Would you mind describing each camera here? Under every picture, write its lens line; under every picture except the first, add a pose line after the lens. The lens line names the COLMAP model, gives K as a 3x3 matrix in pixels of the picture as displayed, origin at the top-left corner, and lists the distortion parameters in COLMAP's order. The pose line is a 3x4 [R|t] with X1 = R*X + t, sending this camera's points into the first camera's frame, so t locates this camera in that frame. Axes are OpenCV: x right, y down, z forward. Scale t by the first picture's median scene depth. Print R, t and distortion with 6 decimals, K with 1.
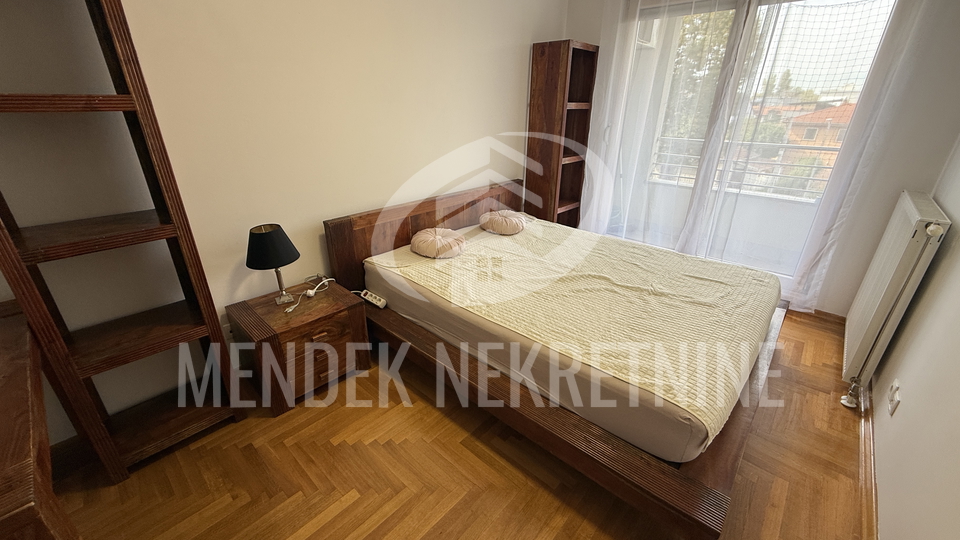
lens RADIAL K [[384.6, 0, 484.1], [0, 384.6, 266.0], [0, 0, 1]] dist [0.000505, 0.000043]
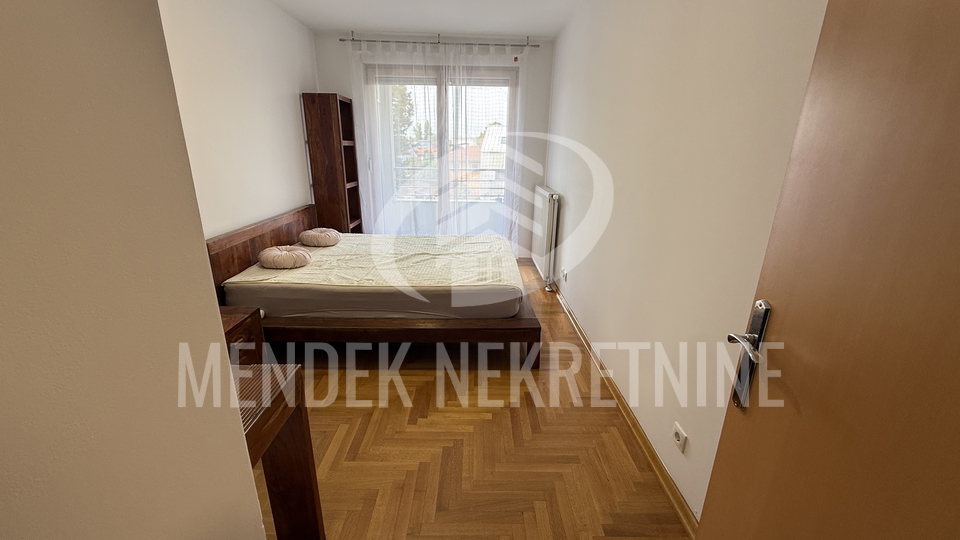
lens RADIAL K [[374.0, 0, 481.7], [0, 374.0, 267.9], [0, 0, 1]] dist [0.000967, 0.000050]
pose [[0.732046, -0.209664, 0.648189, -0.365177], [0.264045, 0.964412, 0.013745, 0.094441], [-0.628003, 0.161089, 0.761355, -0.178986]]
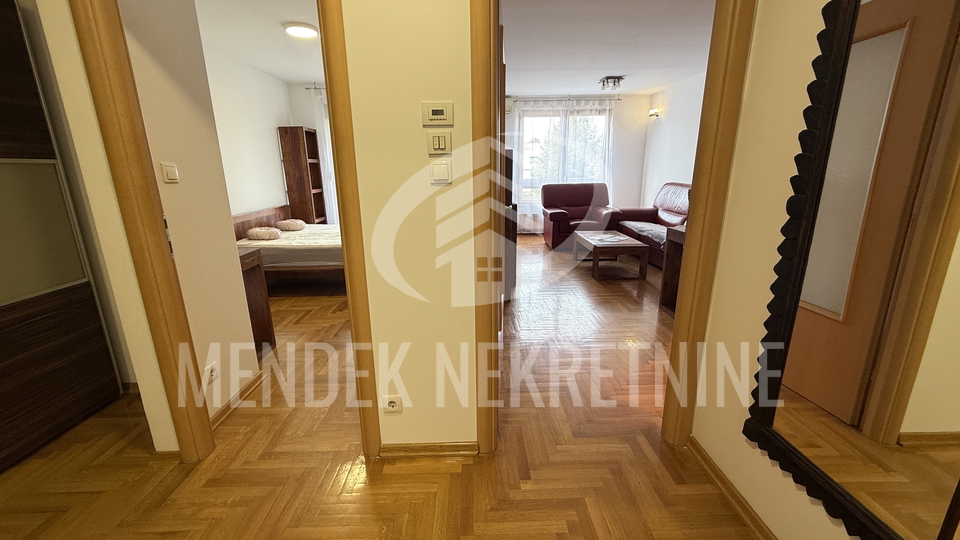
lens RADIAL K [[374.0, 0, 481.7], [0, 374.0, 267.9], [0, 0, 1]] dist [0.000967, 0.000050]
pose [[0.719763, -0.204176, 0.663516, -0.497464], [0.295002, 0.955140, -0.026096, 0.370103], [-0.628422, 0.214521, 0.747707, -0.754254]]
